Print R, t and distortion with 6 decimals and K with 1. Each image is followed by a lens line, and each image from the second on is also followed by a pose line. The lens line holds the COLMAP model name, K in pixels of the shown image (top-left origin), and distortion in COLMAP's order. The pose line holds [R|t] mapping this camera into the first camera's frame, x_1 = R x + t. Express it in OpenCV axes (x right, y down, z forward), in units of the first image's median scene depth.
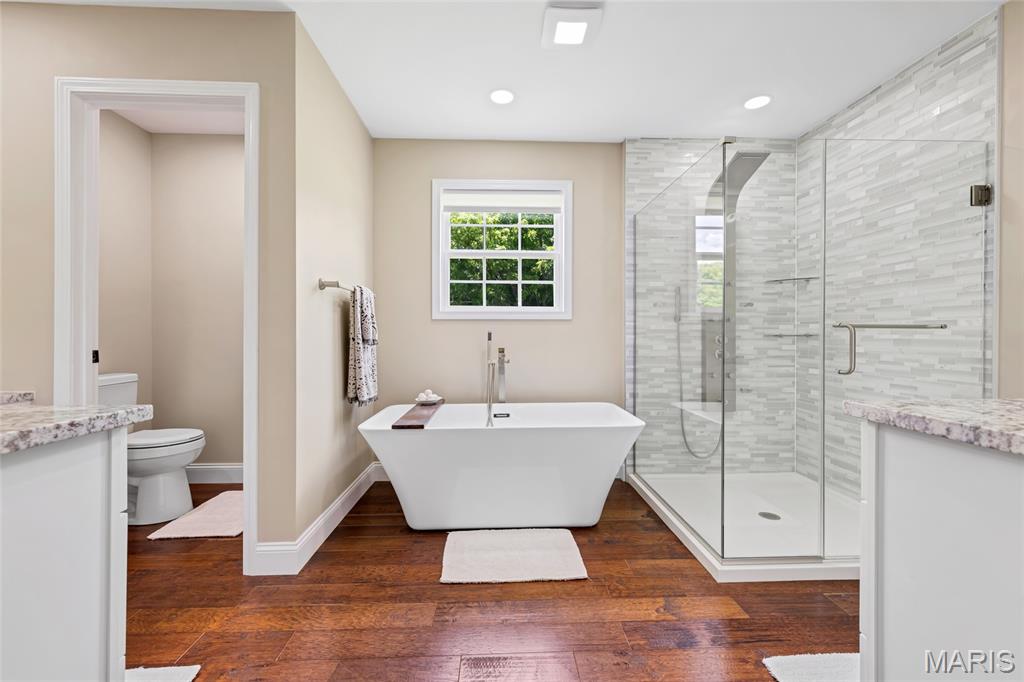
lens RADIAL K [[416.3, 0, 510.8], [0, 416.3, 337.7], [0, 0, 1]] dist [0.004416, -0.000295]
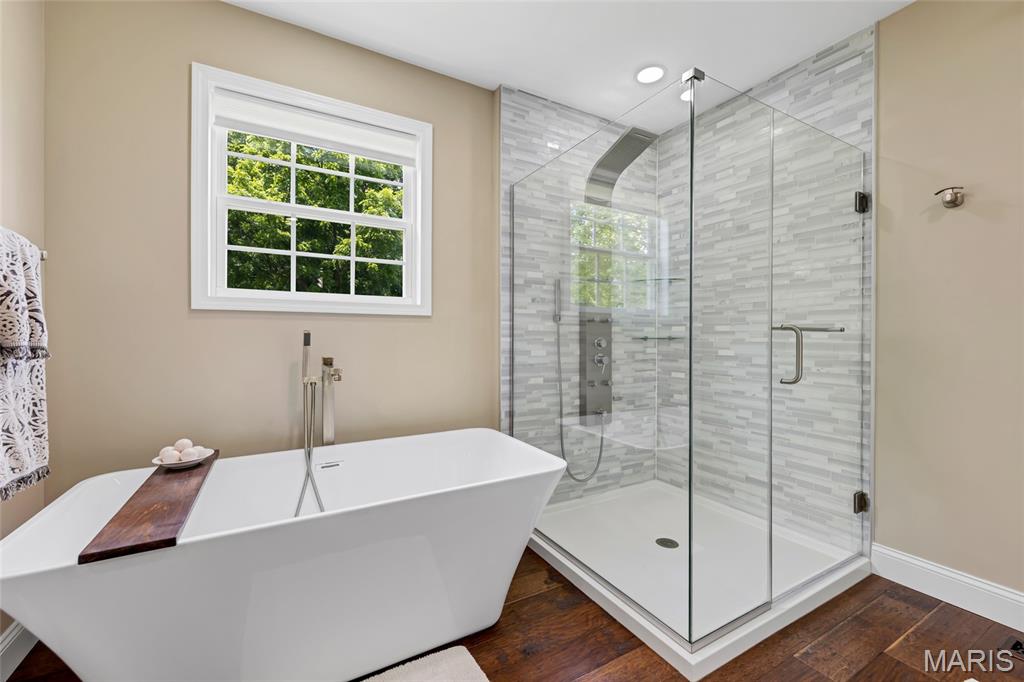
lens RADIAL K [[416.3, 0, 510.8], [0, 416.3, 337.7], [0, 0, 1]] dist [0.004416, -0.000295]
pose [[0.886415, 0.001318, 0.462890, -0.076747], [0.000535, 0.999992, -0.003873, -0.003375], [-0.462891, 0.003681, 0.886407, 0.341457]]
